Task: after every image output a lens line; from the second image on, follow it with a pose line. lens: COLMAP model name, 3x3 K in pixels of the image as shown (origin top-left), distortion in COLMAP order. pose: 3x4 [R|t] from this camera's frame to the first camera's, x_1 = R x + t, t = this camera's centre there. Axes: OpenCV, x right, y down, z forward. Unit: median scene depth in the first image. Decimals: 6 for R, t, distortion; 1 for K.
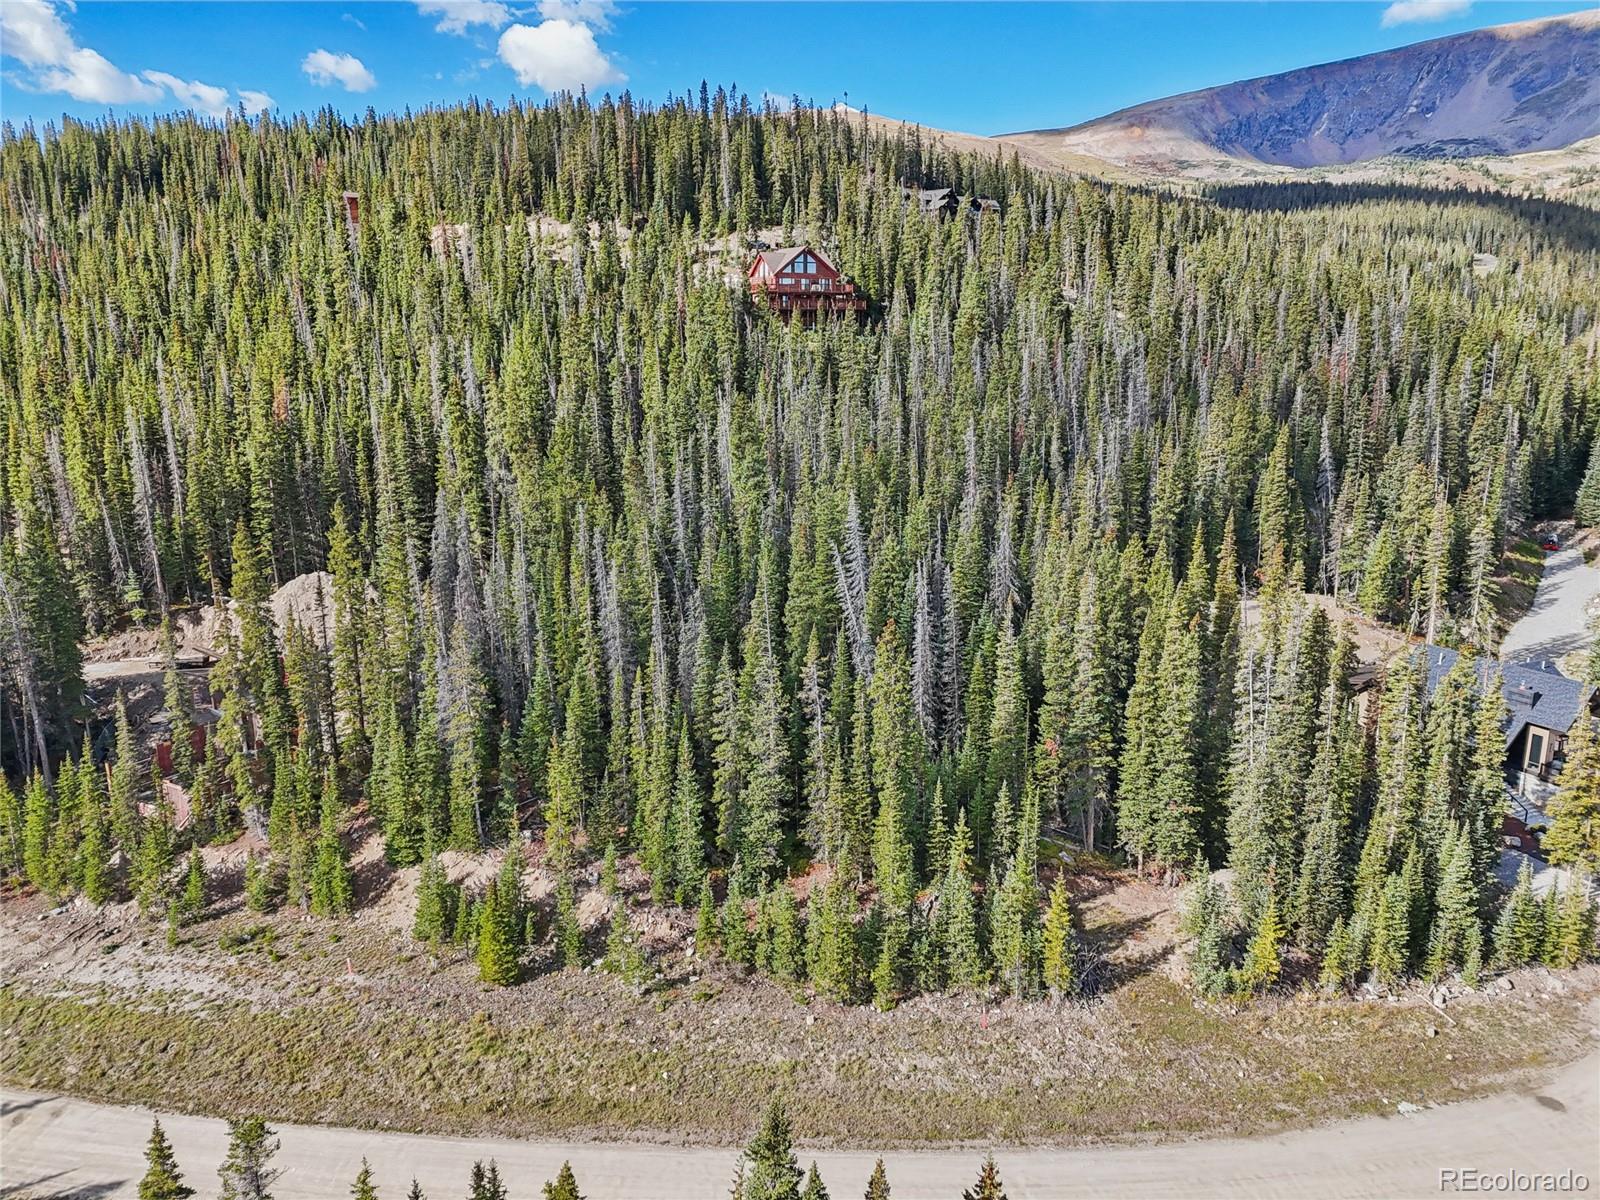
lens RADIAL K [[1163.5, 0, 799.6], [0, 1163.5, 594.7], [0, 0, 1]] dist [0.038322, -0.019006]
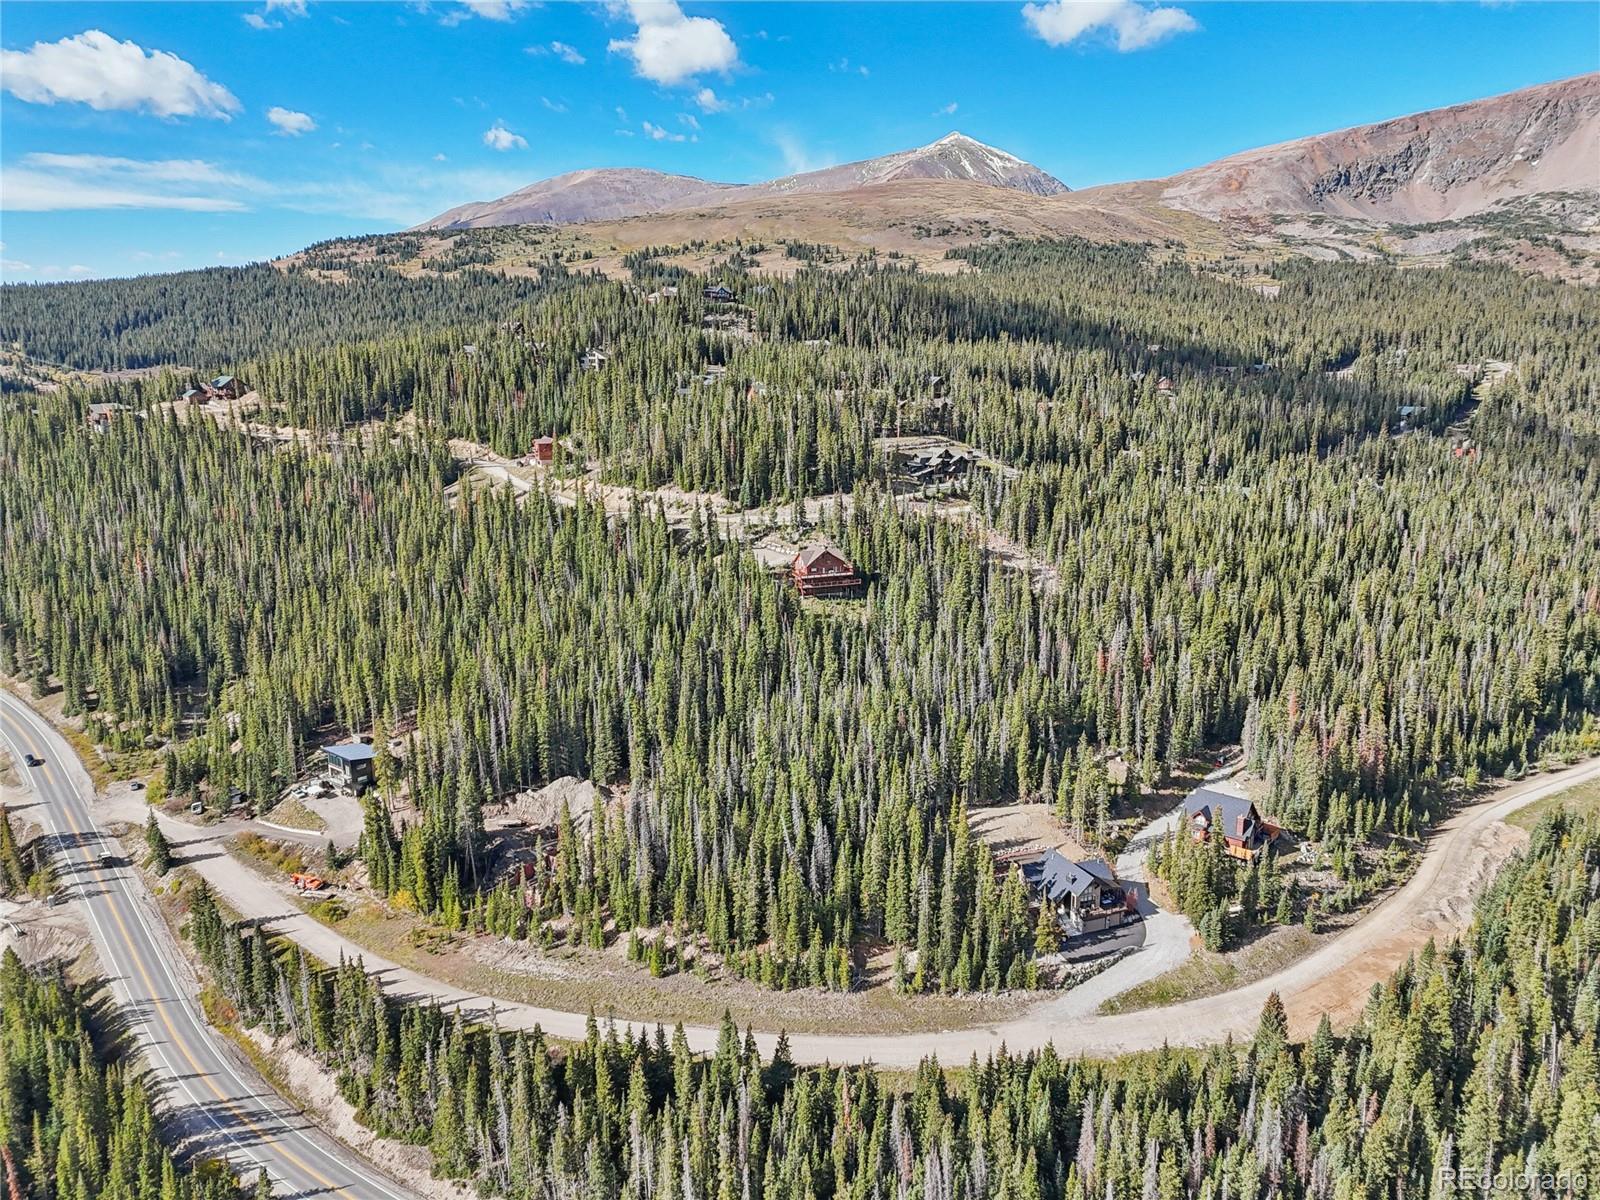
lens RADIAL K [[1163.5, 0, 792.8], [0, 1163.5, 563.1], [0, 0, 1]] dist [0.038322, -0.019006]
pose [[0.994702, 0.016513, -0.101464, 0.328596], [-0.020050, 0.999223, -0.033943, -0.555596], [0.100824, 0.035798, 0.994260, -1.741384]]
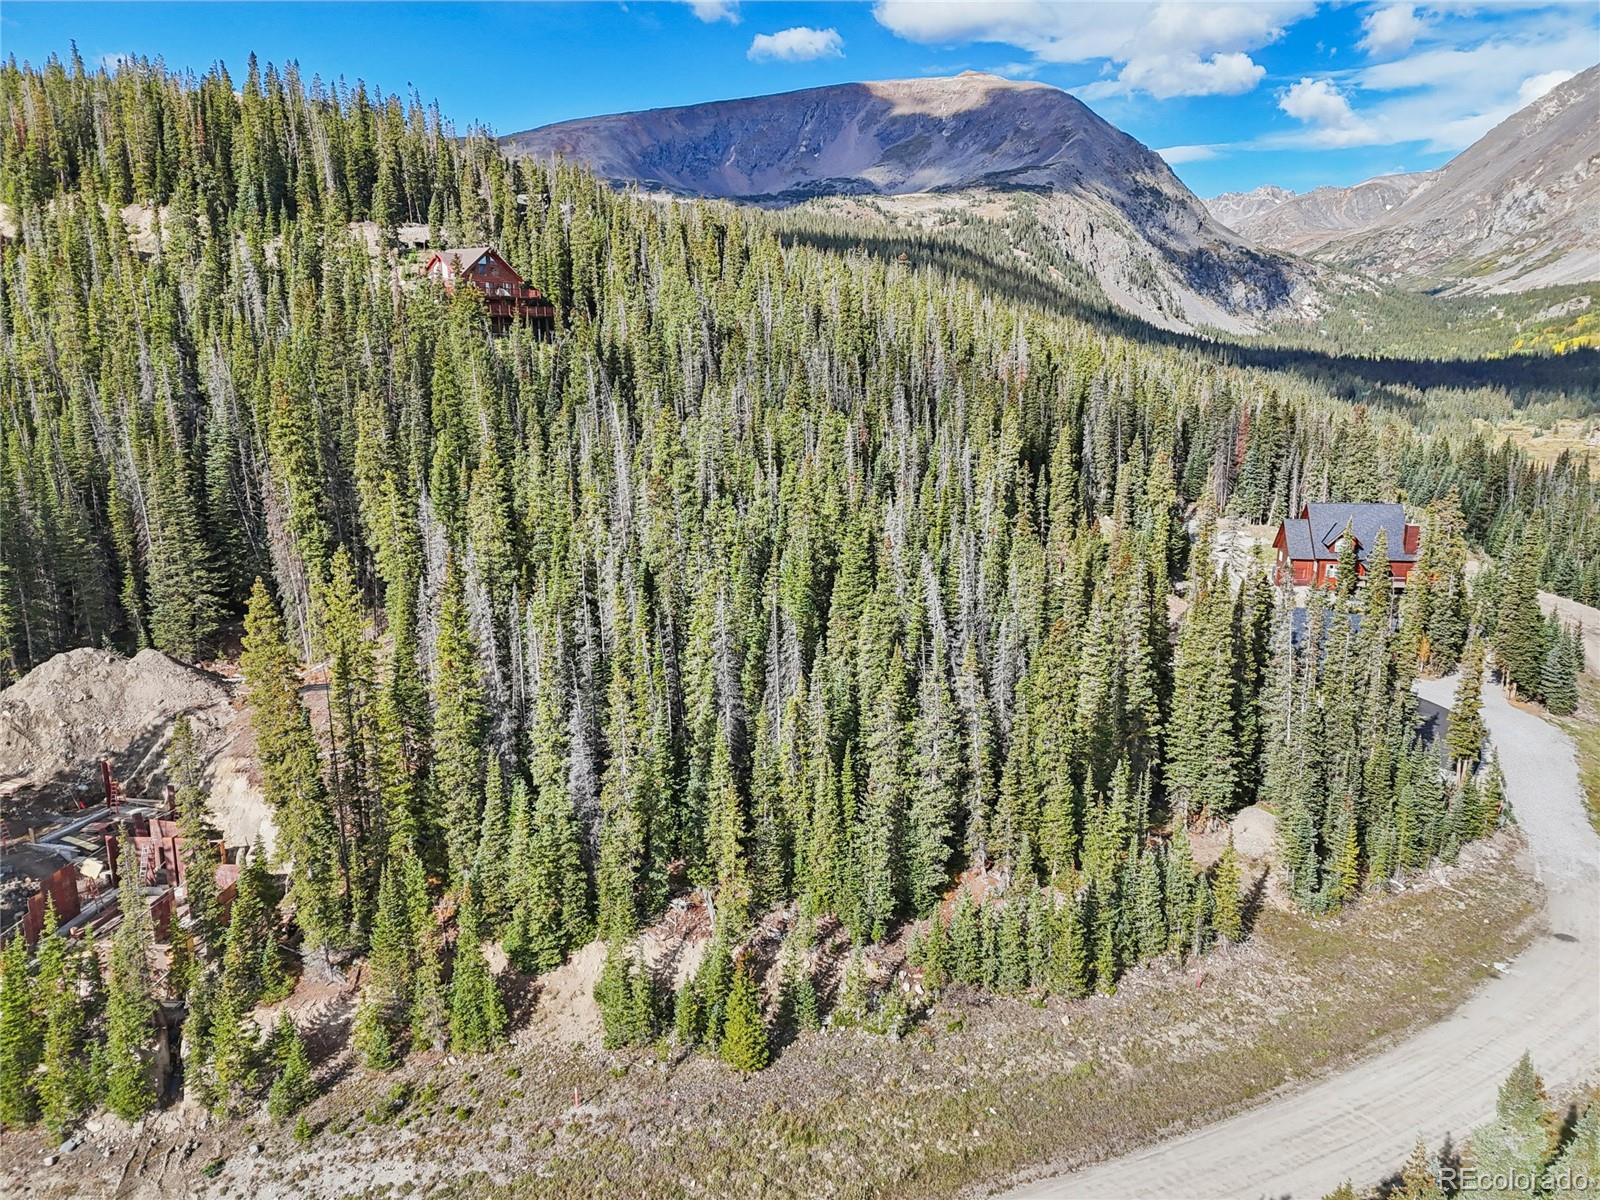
lens RADIAL K [[1163.5, 0, 792.7], [0, 1163.5, 607.6], [0, 0, 1]] dist [0.038322, -0.019006]
pose [[0.895813, -0.095979, 0.433944, -0.527590], [0.095706, 0.995155, 0.022536, -0.030612], [-0.434004, 0.021343, 0.900658, 0.162410]]
